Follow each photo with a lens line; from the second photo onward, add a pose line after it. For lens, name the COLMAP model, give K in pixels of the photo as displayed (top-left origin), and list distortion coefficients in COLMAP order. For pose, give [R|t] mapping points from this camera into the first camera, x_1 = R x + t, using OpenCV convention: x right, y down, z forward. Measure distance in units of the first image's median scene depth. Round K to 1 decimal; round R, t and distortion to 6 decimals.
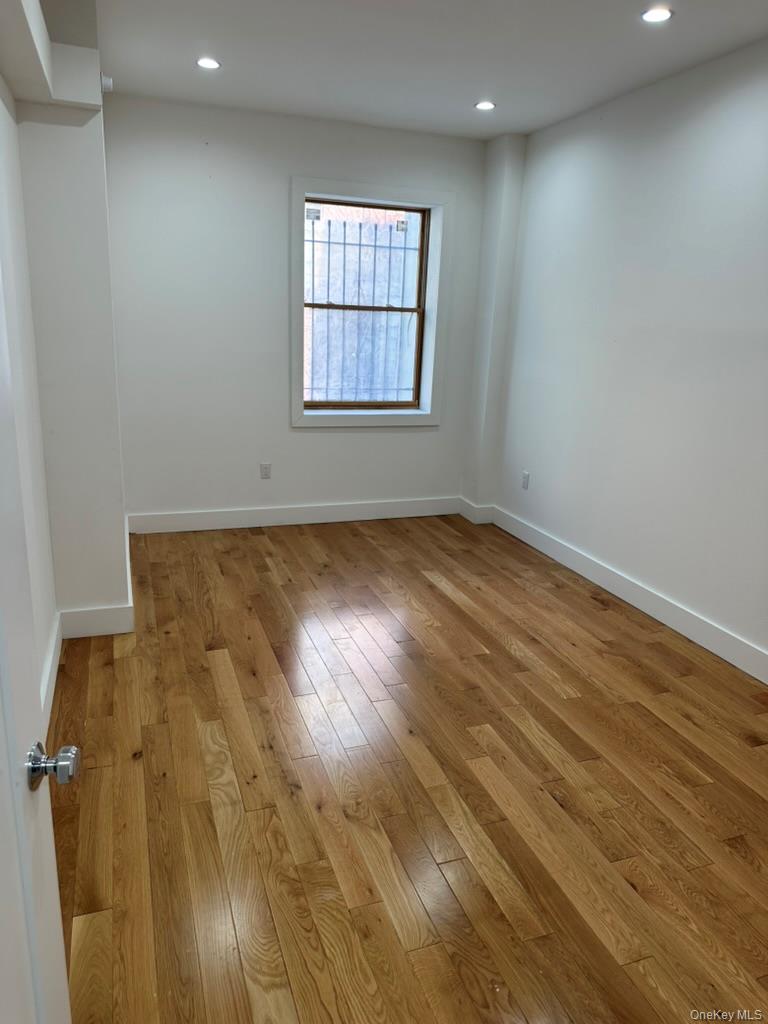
lens RADIAL K [[723.2, 0, 390.7], [0, 723.2, 518.7], [0, 0, 1]] dist [0.039090, -0.046932]
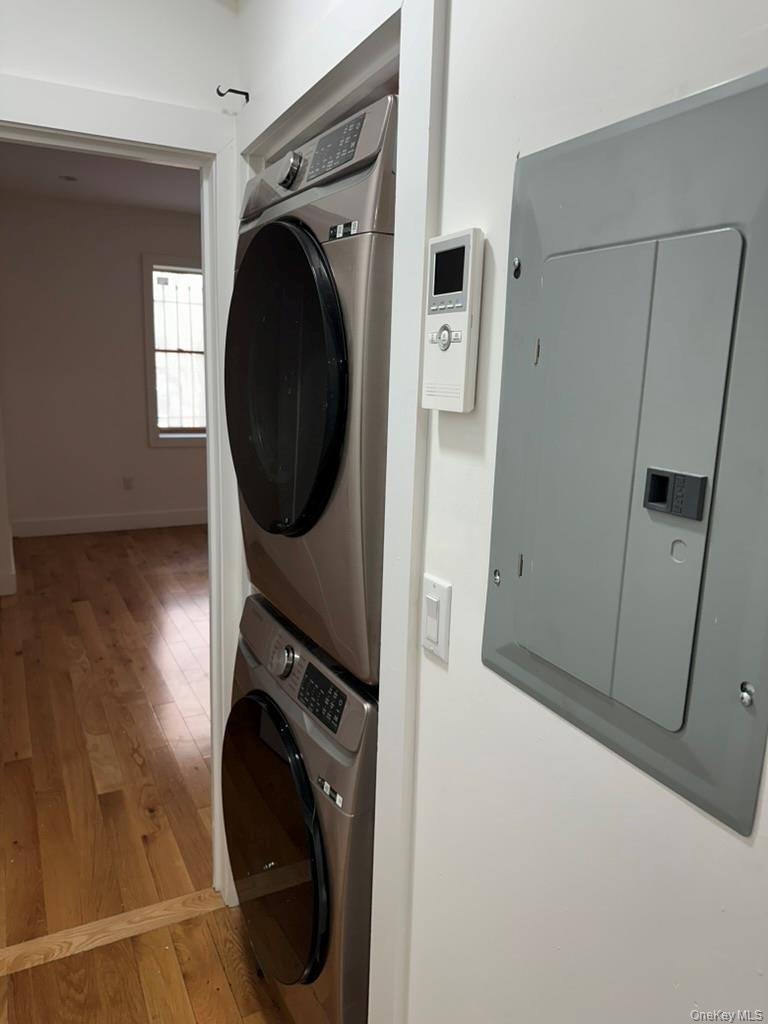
lens RADIAL K [[723.2, 0, 379.5], [0, 723.2, 502.6], [0, 0, 1]] dist [0.039090, -0.046932]
pose [[0.991672, -0.038826, 0.122794, 0.150558], [0.047812, 0.996323, -0.071101, 0.114941], [-0.119582, 0.076380, 0.989882, -0.417224]]
